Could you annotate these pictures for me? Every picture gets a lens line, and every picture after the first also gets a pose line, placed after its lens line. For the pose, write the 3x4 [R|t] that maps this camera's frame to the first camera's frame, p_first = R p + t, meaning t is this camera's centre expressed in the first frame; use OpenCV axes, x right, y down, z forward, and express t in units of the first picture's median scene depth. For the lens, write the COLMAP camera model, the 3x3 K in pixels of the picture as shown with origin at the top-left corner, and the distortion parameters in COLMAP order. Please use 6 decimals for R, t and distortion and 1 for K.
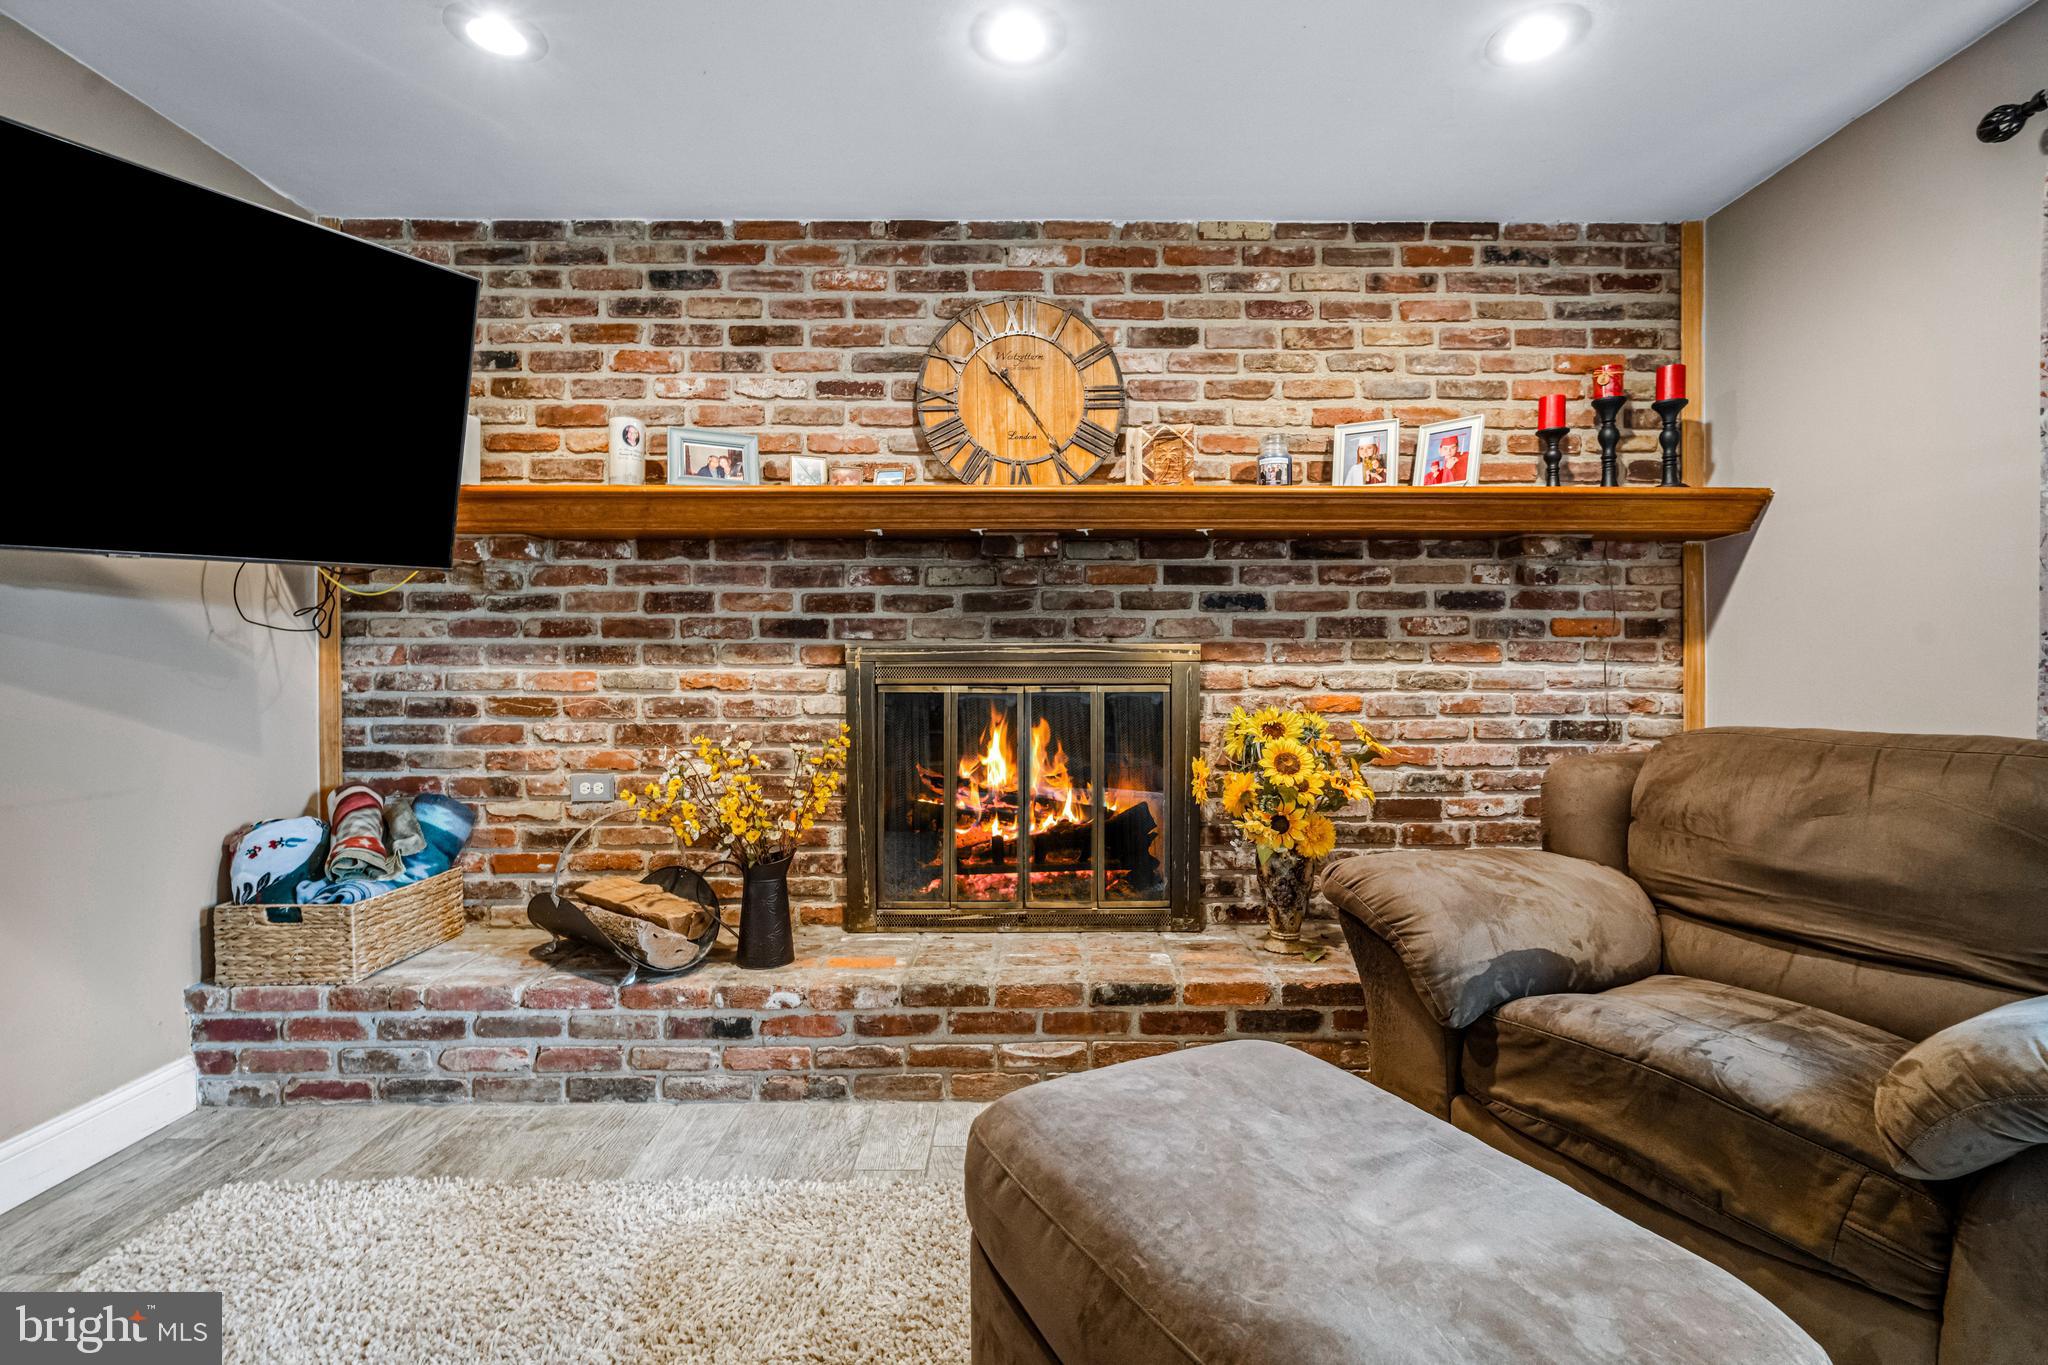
lens RADIAL K [[930.8, 0, 1016.9], [0, 930.8, 682.7], [0, 0, 1]] dist [0.002059, 0.000121]
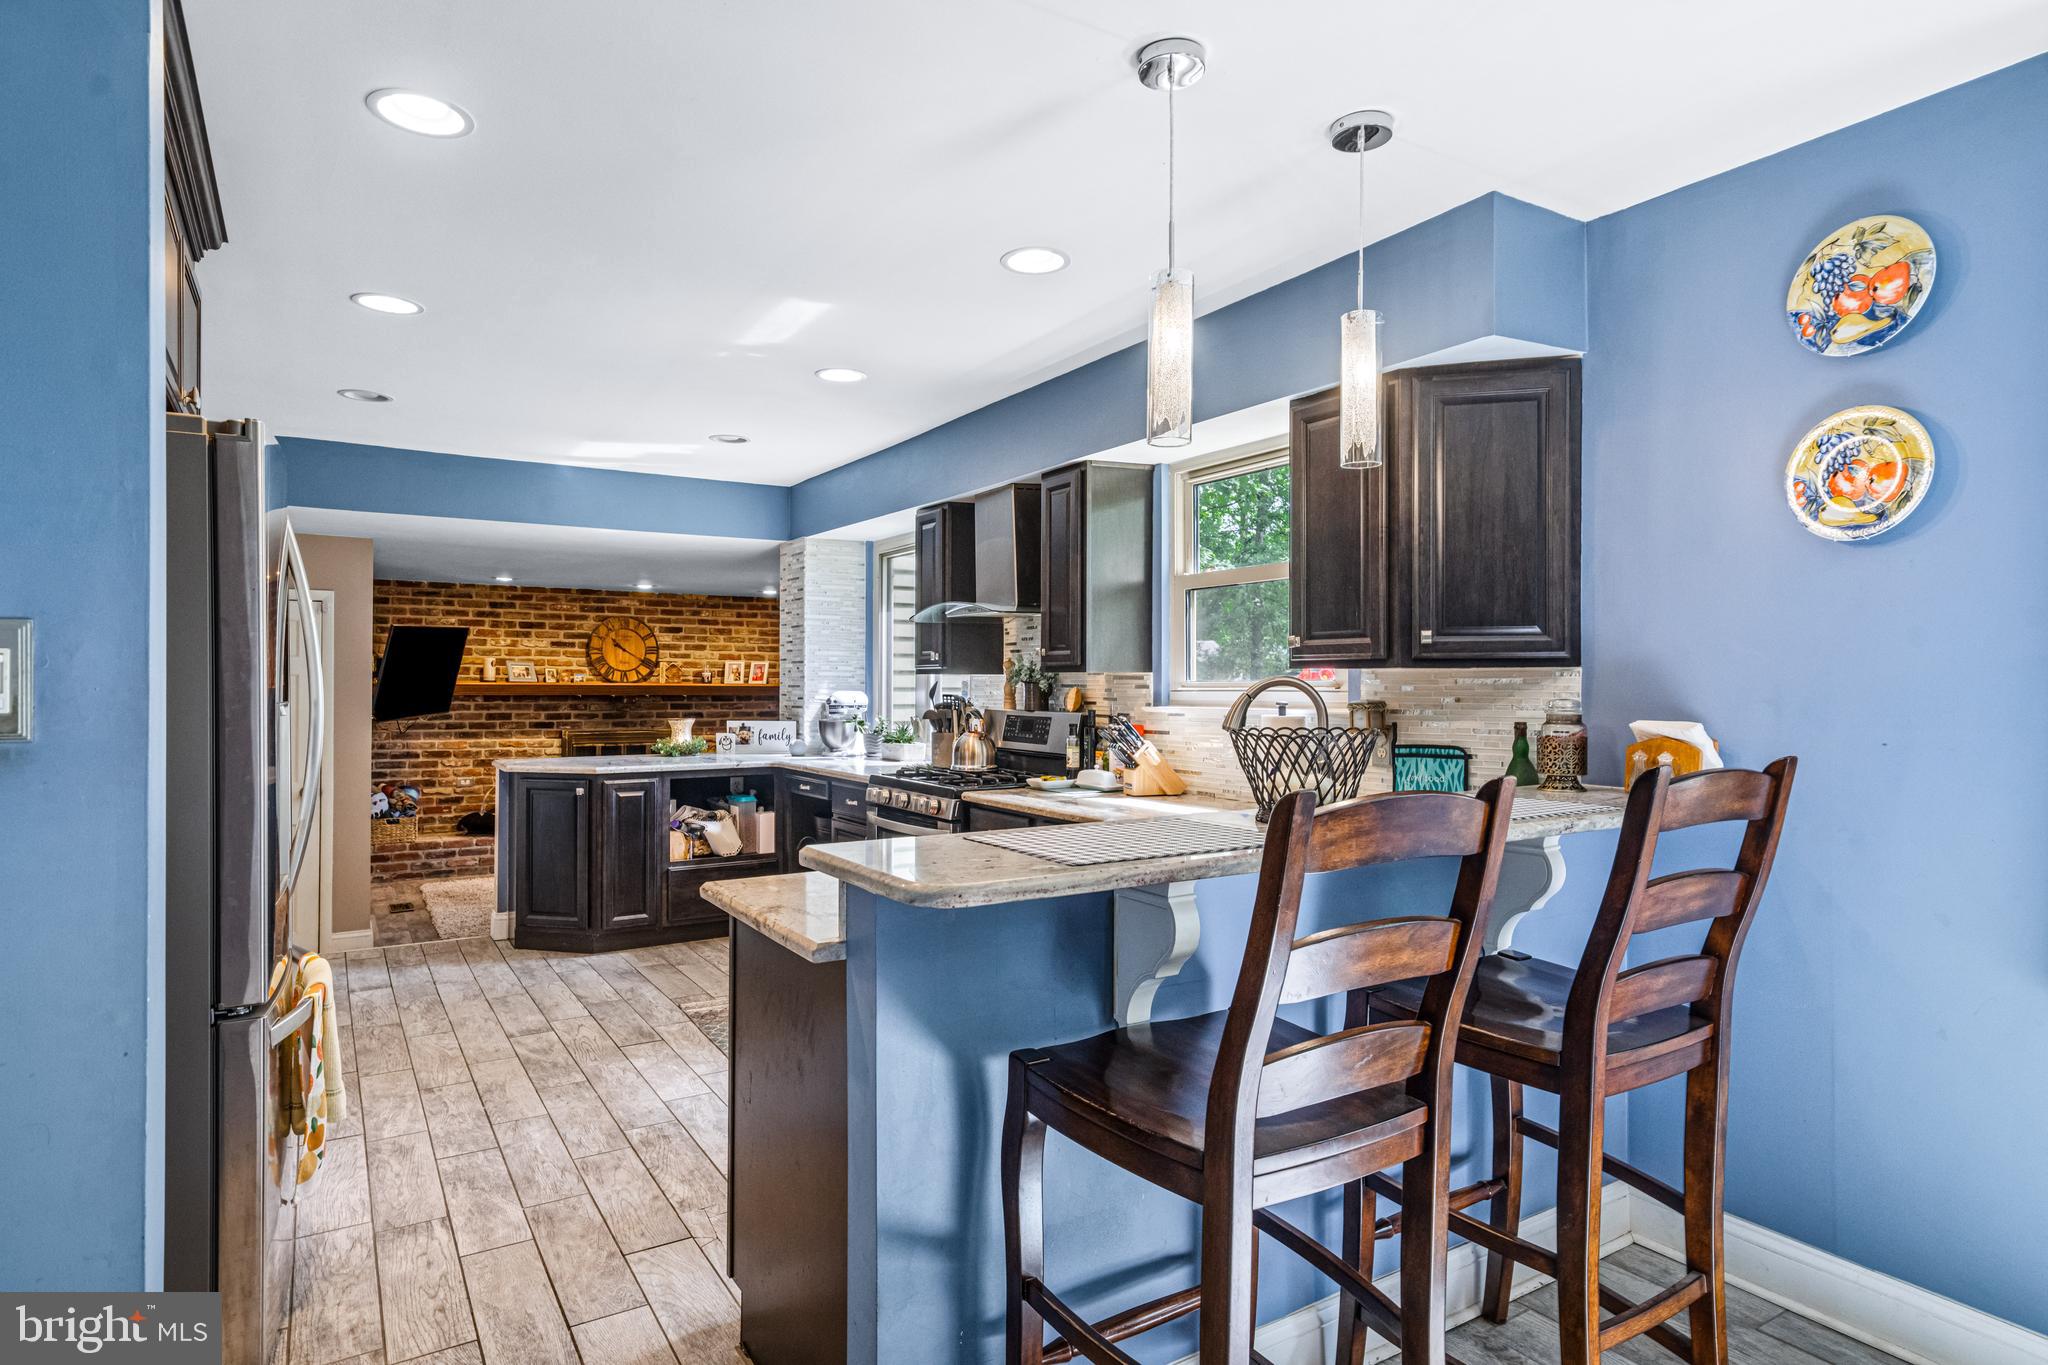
lens RADIAL K [[1133.2, 0, 1028.0], [0, 1133.2, 679.4], [0, 0, 1]] dist [0.018580, -0.000108]
pose [[0.854161, 0.011127, 0.519889, -0.797690], [-0.005224, 0.999904, -0.012818, -0.164753], [-0.519982, 0.008233, 0.854138, -2.871236]]
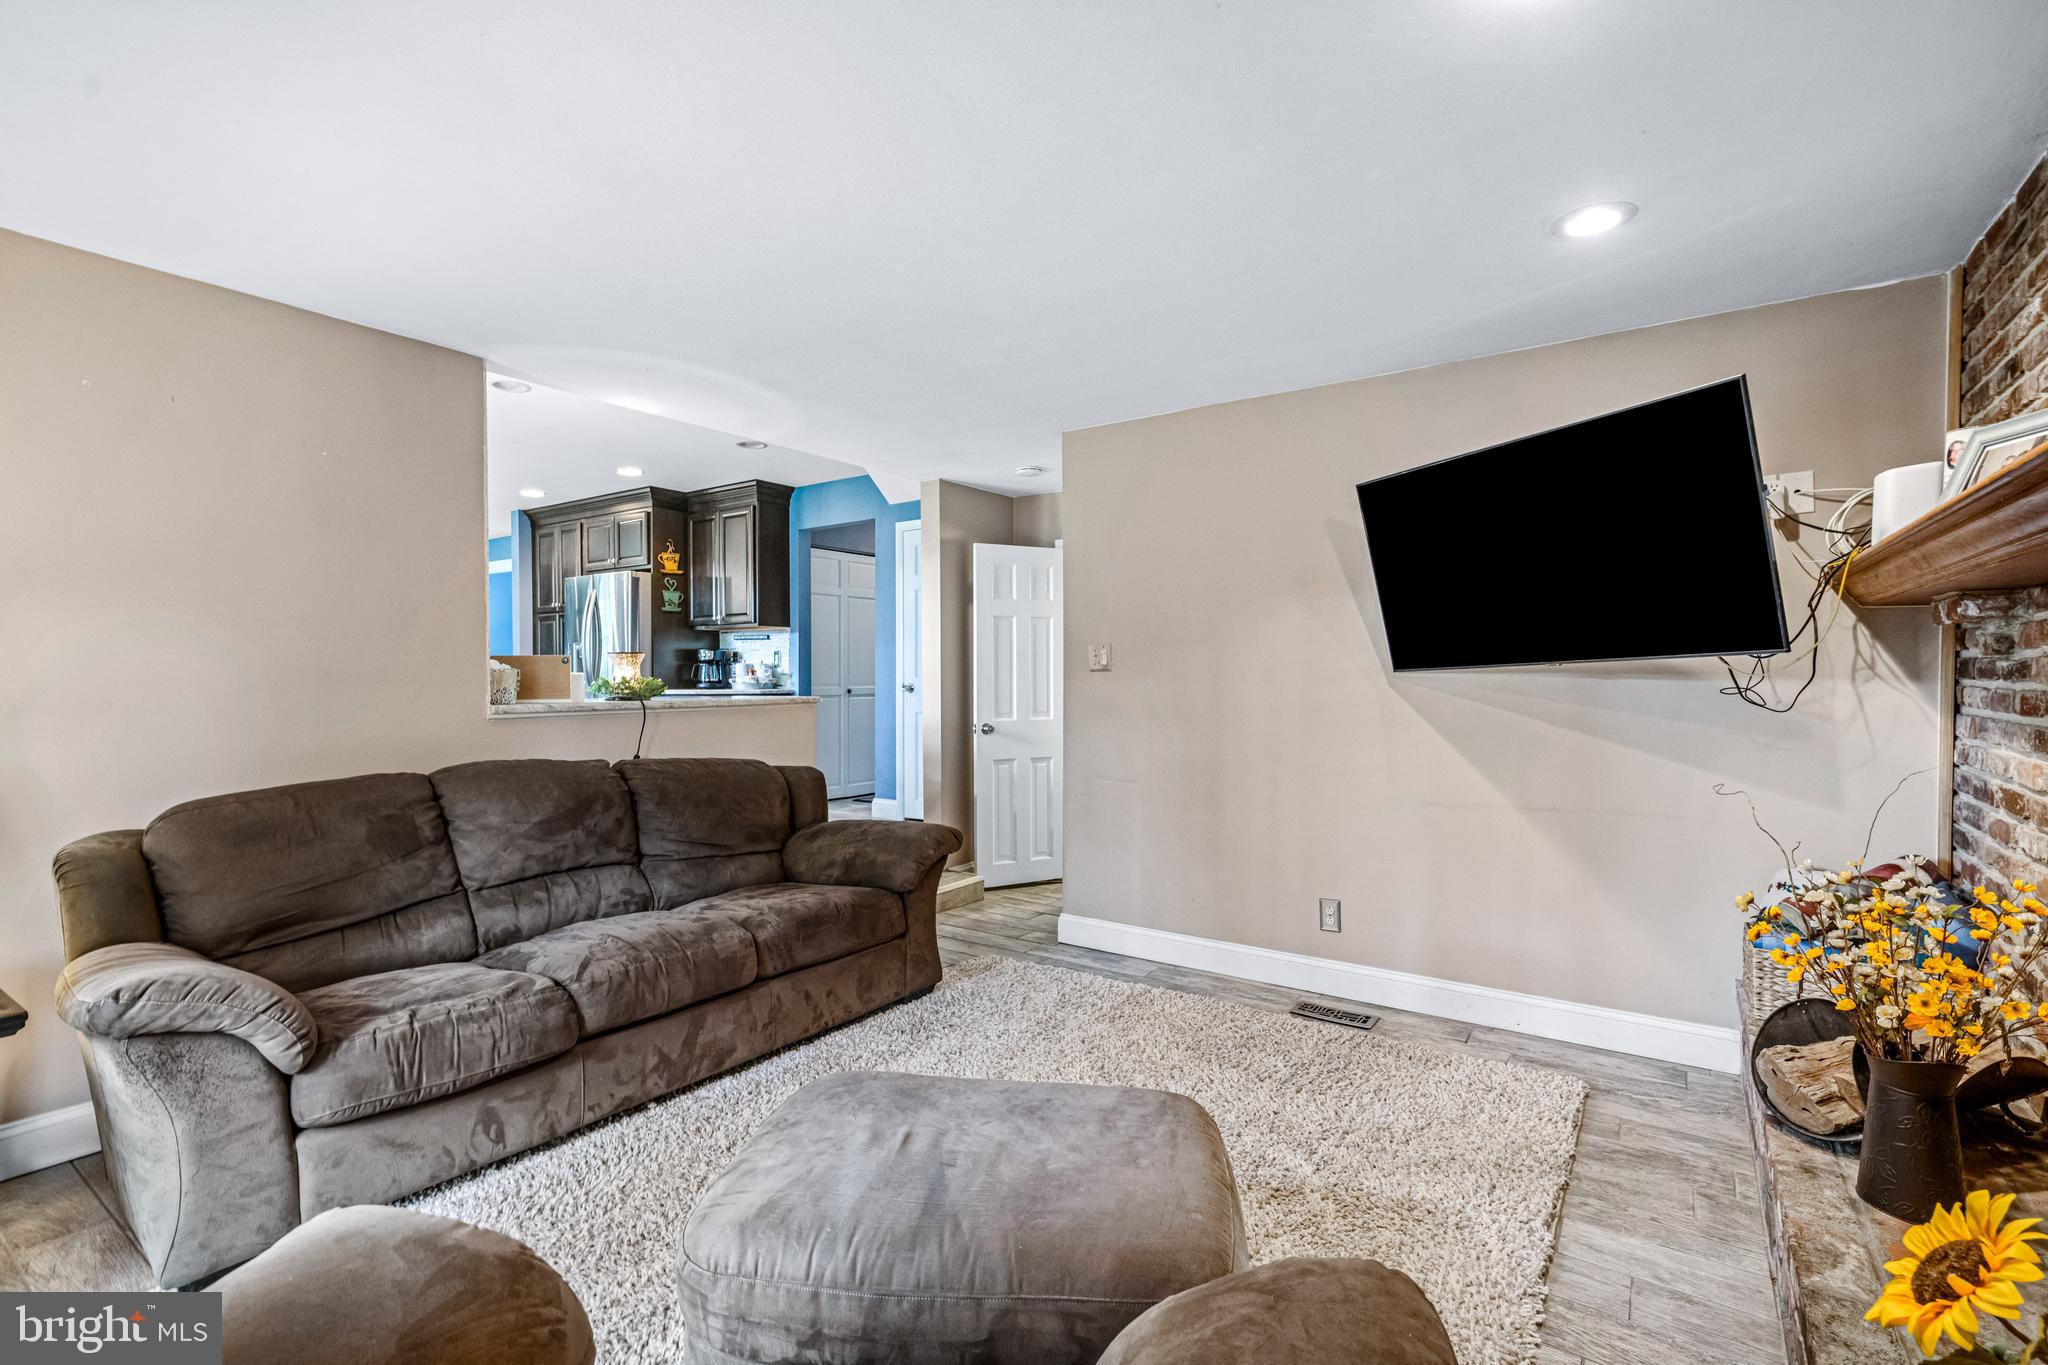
lens RADIAL K [[930.8, 0, 1024.5], [0, 930.8, 680.1], [0, 0, 1]] dist [0.002059, 0.000121]
pose [[-0.589068, 0.015504, -0.807935, 0.641606], [-0.000620, 0.999807, 0.019638, -0.097834], [0.808083, 0.012069, -0.588944, 0.839807]]
